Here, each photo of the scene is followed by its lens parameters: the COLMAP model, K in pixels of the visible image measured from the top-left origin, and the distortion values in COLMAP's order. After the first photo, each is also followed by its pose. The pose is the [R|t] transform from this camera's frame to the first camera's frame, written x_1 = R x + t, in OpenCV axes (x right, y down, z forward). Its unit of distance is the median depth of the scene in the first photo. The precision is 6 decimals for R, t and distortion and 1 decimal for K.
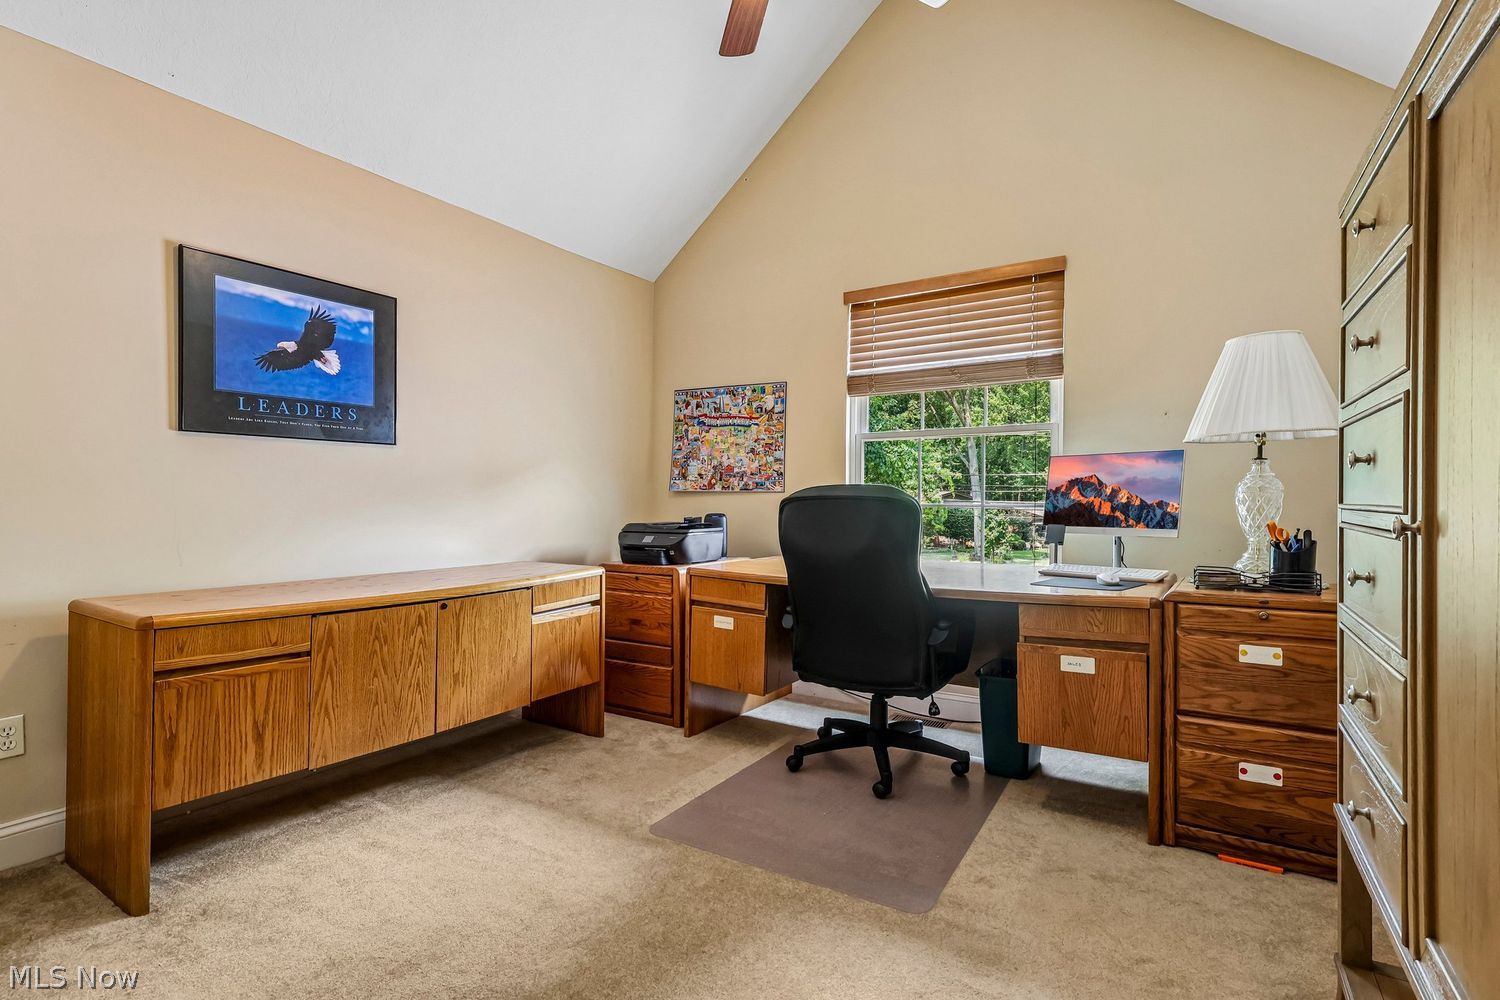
lens RADIAL K [[711.5, 0, 750.1], [0, 711.5, 489.5], [0, 0, 1]] dist [-0.001371, -0.000725]
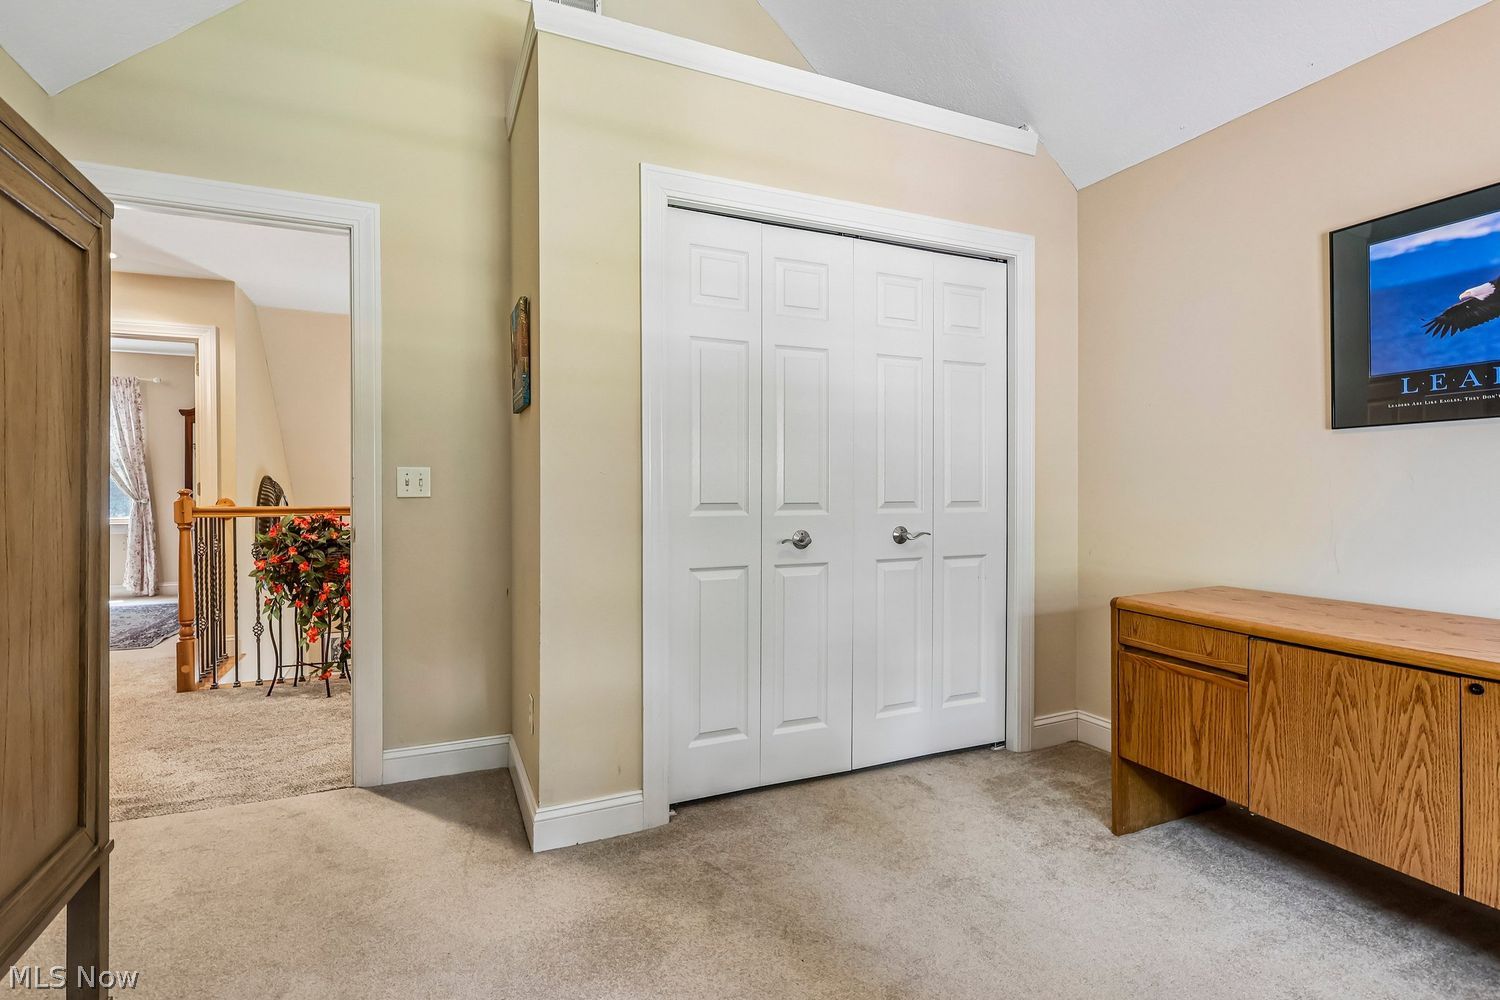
lens RADIAL K [[711.5, 0, 750.1], [0, 711.5, 489.5], [0, 0, 1]] dist [-0.001371, -0.000725]
pose [[-0.548775, -0.003799, -0.835961, 0.439306], [0.012058, 0.999850, -0.012460, -0.000194], [0.835883, -0.016918, -0.548647, 0.933551]]
